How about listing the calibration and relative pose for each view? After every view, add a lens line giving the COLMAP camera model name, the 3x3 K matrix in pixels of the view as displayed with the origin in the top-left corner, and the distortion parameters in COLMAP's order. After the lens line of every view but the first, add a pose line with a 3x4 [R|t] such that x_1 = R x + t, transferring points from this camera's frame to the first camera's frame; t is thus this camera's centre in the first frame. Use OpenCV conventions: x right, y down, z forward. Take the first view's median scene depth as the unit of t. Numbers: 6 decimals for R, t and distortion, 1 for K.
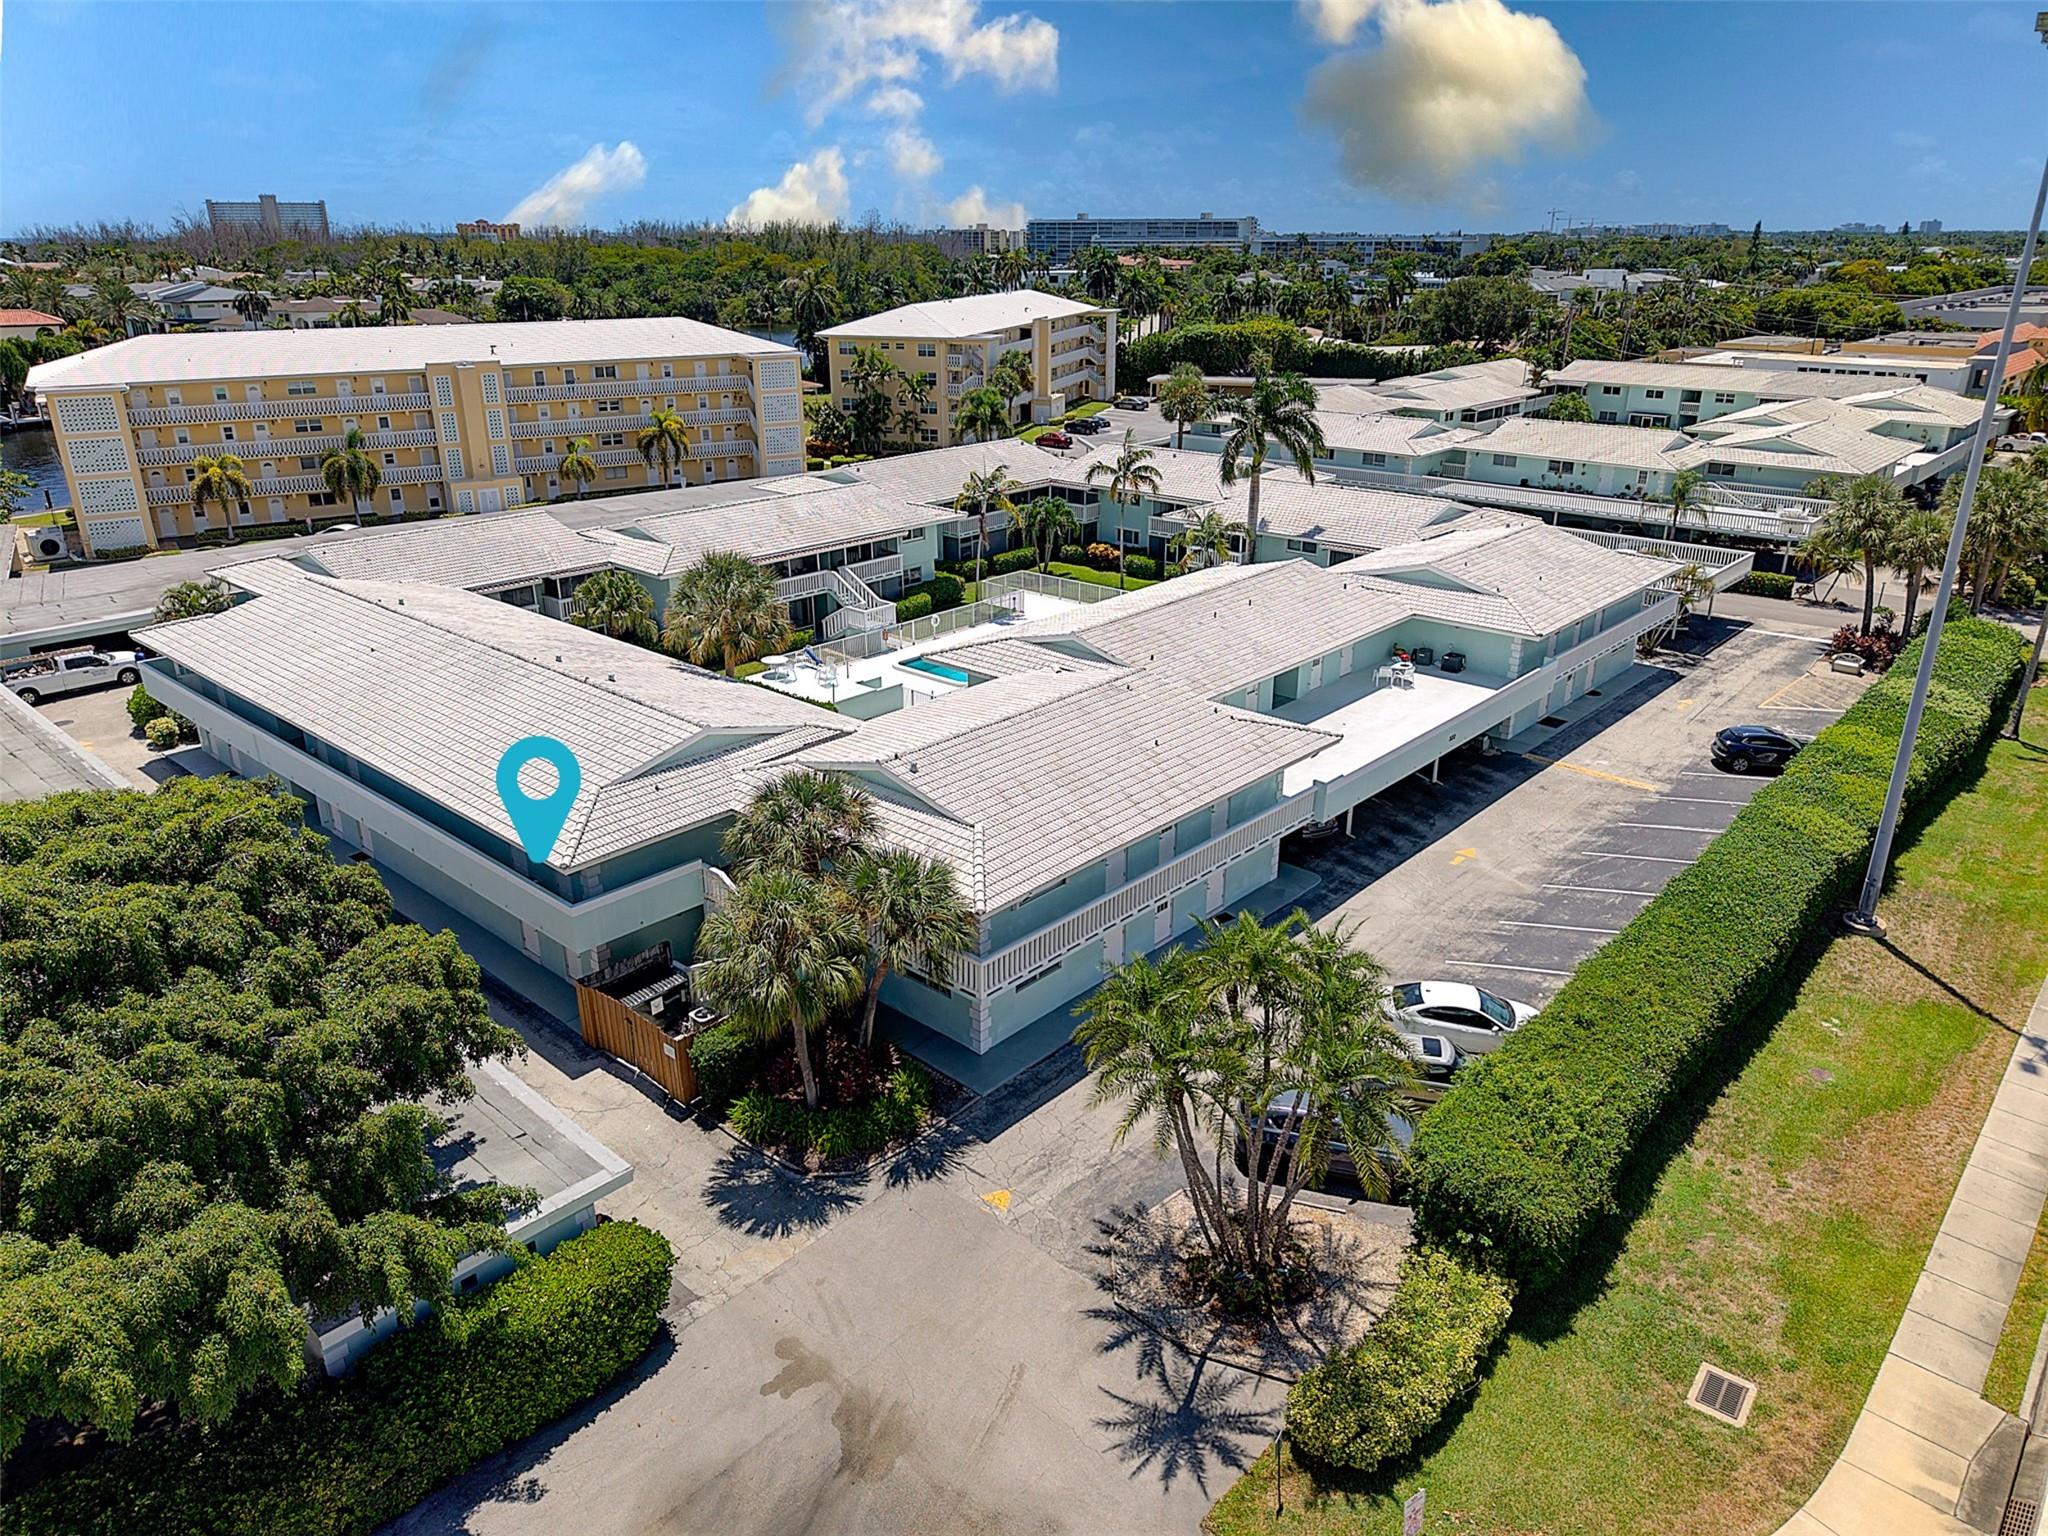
lens RADIAL K [[1378.3, 0, 1030.6], [0, 1378.3, 761.5], [0, 0, 1]] dist [0.026899, -0.024167]
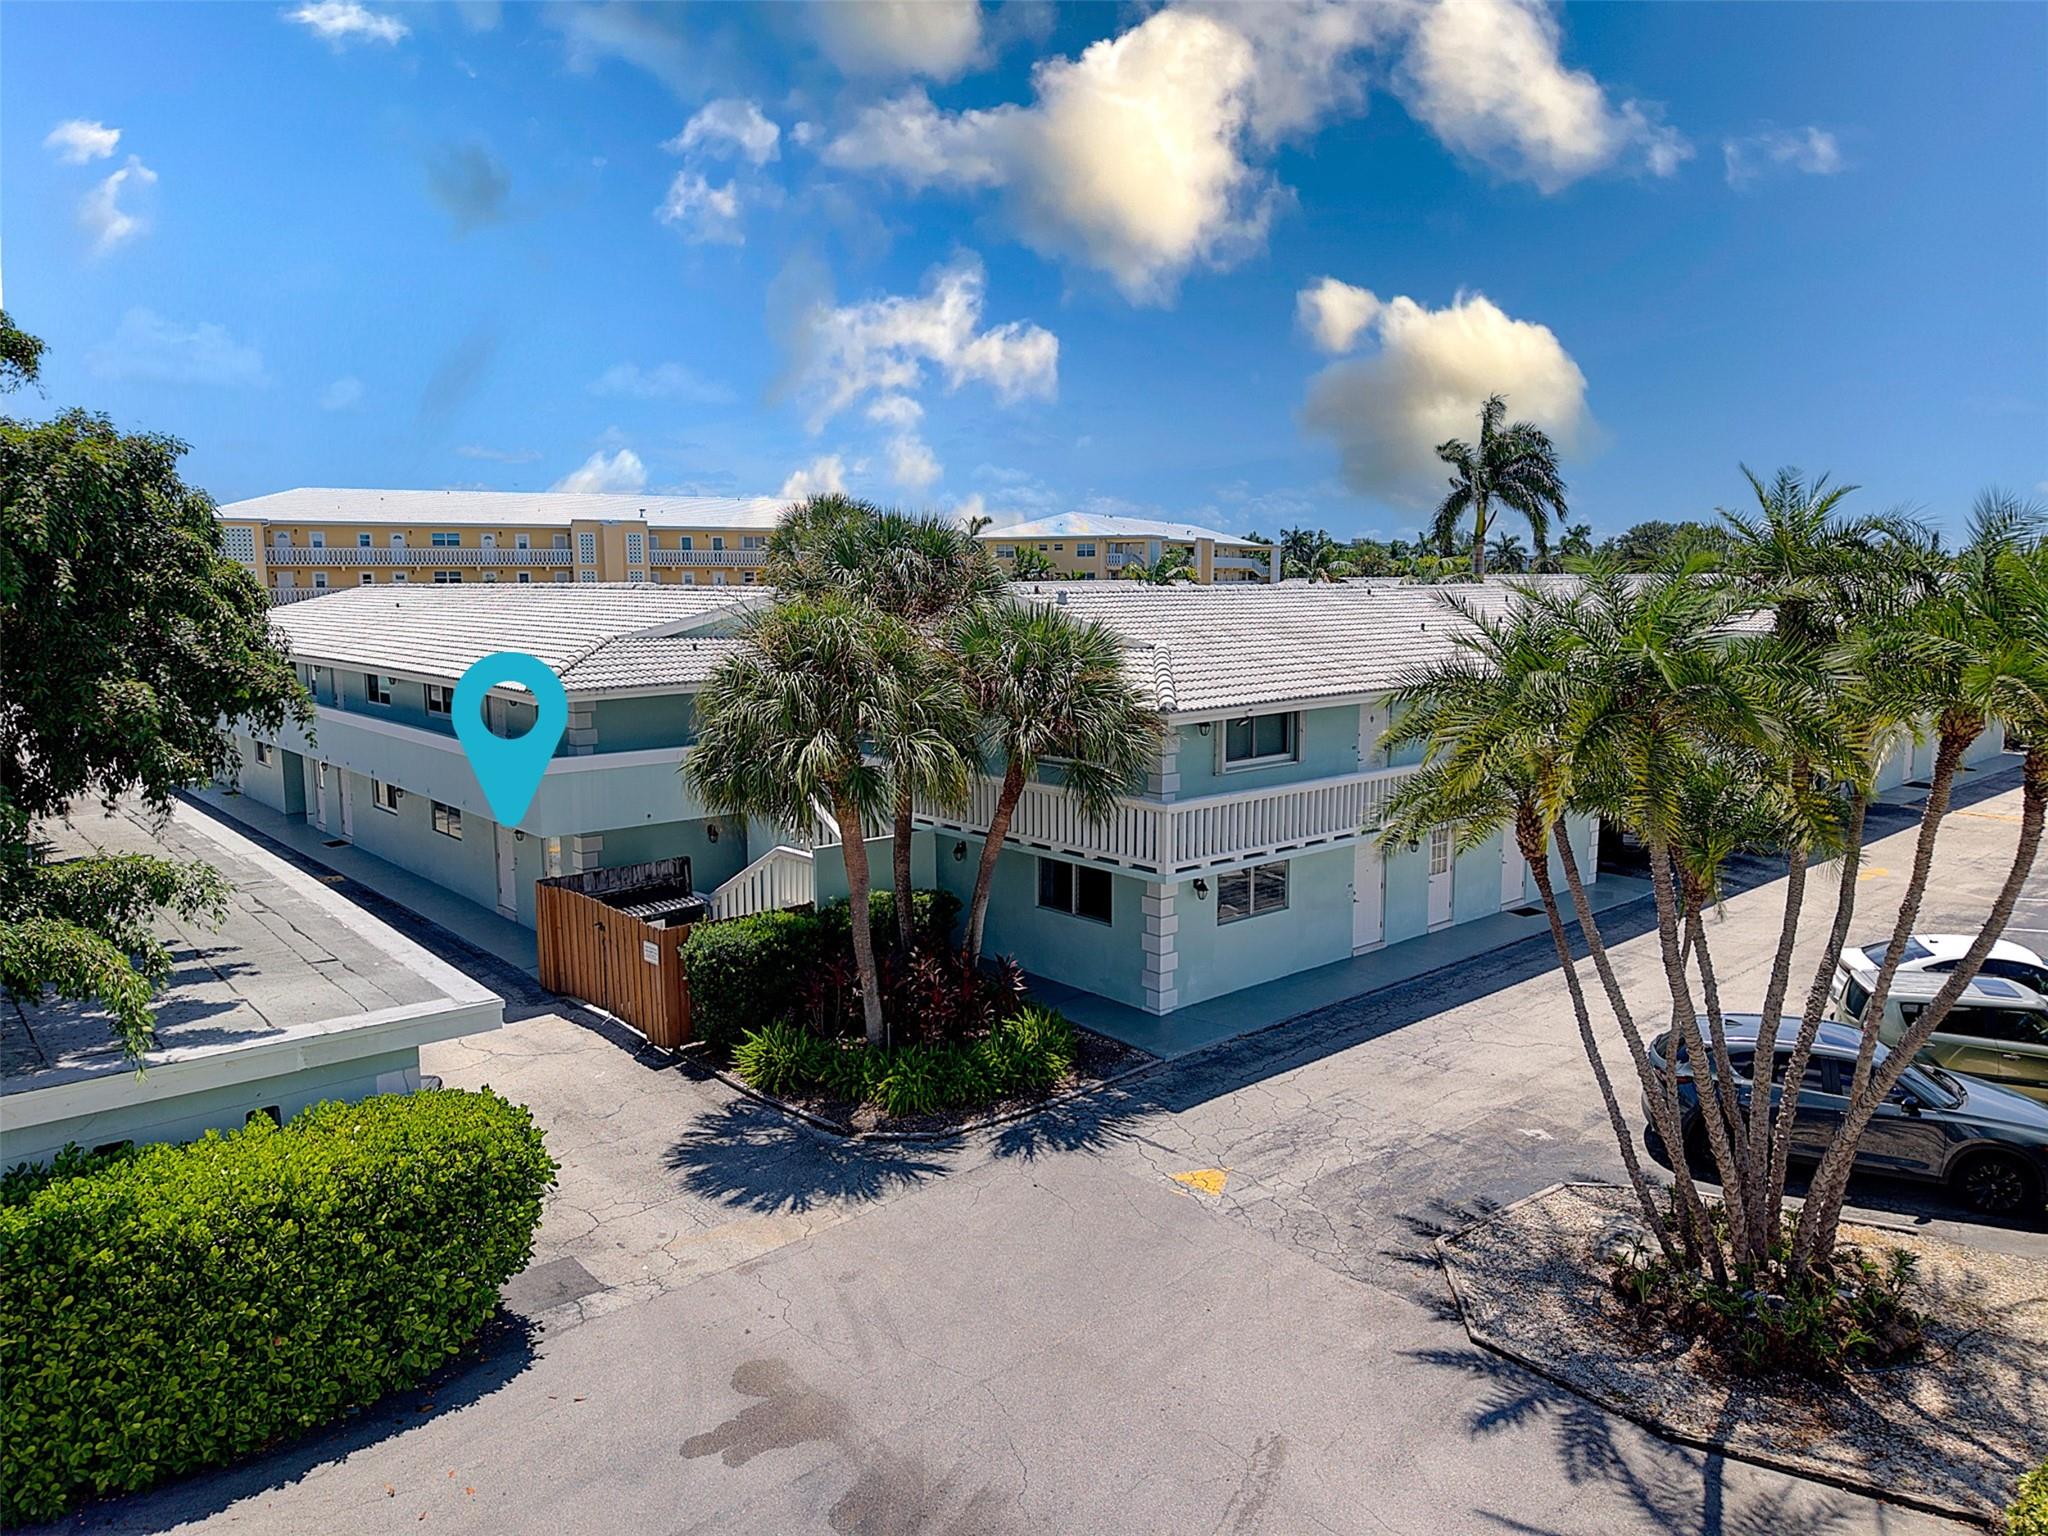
lens RADIAL K [[1370.8, 0, 1027.7], [0, 1370.8, 765.7], [0, 0, 1]] dist [0.037066, -0.035399]
pose [[0.993771, 0.013073, -0.110668, -0.015335], [-0.037980, 0.973370, -0.226072, 0.129647], [0.104766, 0.228867, 0.967804, 0.205836]]
